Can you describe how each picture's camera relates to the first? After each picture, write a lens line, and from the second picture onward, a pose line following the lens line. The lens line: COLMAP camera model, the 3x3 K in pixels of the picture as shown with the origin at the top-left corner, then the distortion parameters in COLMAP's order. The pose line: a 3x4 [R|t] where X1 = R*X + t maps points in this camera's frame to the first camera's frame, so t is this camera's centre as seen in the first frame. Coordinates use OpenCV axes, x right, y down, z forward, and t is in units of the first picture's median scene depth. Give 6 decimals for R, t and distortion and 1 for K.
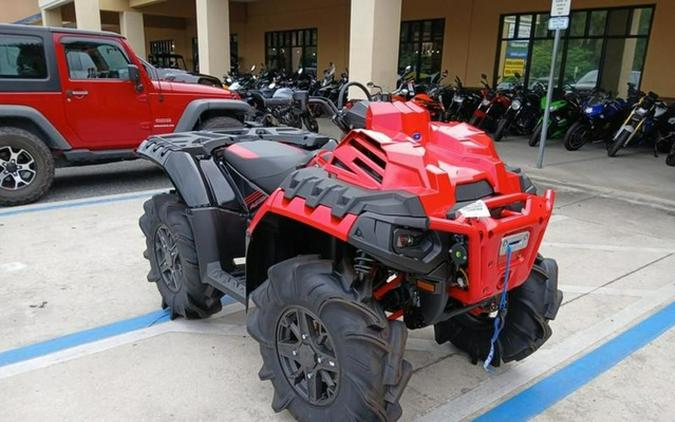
lens RADIAL K [[525.5, 0, 340.1], [0, 525.5, 232.3], [0, 0, 1]] dist [-0.006360, -0.033096]
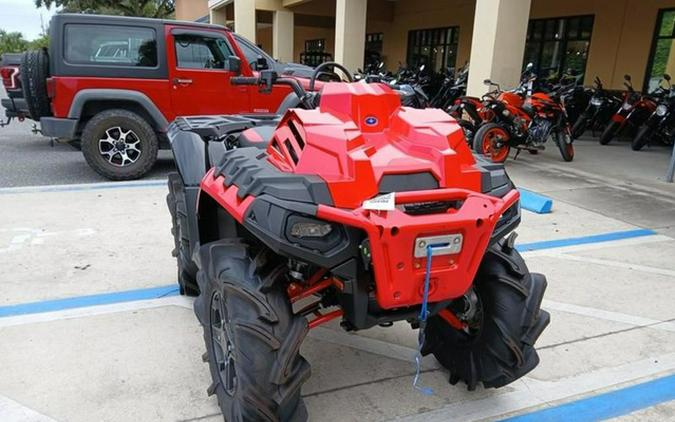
lens RADIAL K [[525.5, 0, 341.3], [0, 525.5, 232.1], [0, 0, 1]] dist [-0.006360, -0.033096]
pose [[0.962492, 0.093411, -0.254723, 0.207000], [-0.093491, 0.995550, 0.011820, 0.001739], [0.254693, 0.012438, 0.966942, 0.067076]]
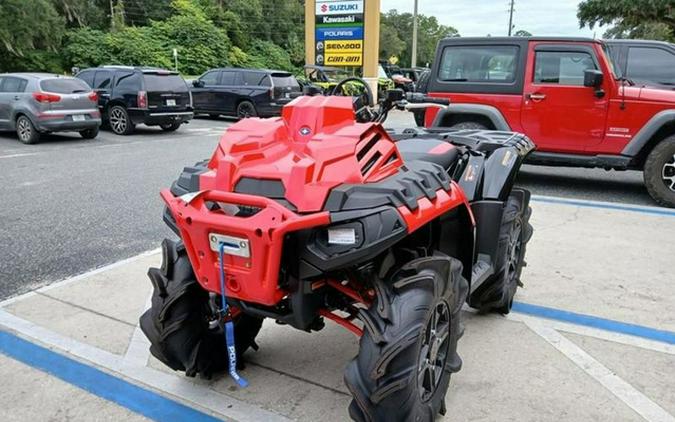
lens RADIAL K [[525.5, 0, 343.9], [0, 525.5, 231.8], [0, 0, 1]] dist [-0.006360, -0.033096]
pose [[0.391295, 0.244031, -0.887320, 0.640537], [-0.261693, 0.953900, 0.146939, -0.099457], [0.882273, 0.174709, 0.437118, 0.402075]]
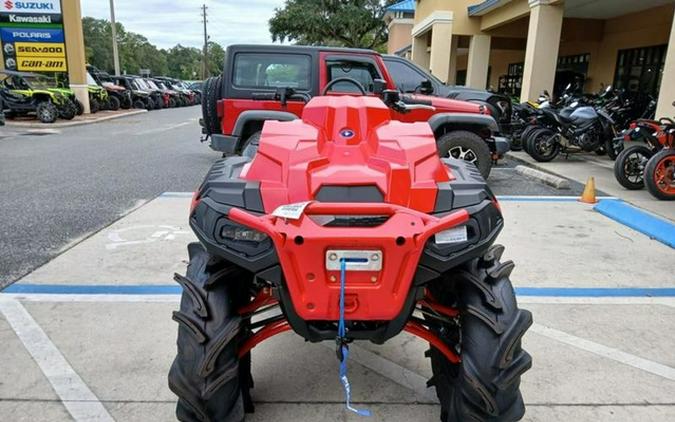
lens RADIAL K [[525.5, 0, 344.7], [0, 525.5, 227.2], [0, 0, 1]] dist [-0.006360, -0.033096]
pose [[0.801373, 0.148897, -0.579336, 0.413628], [-0.176483, 0.984264, 0.008847, -0.018628], [0.571537, 0.095153, 0.815041, 0.163744]]
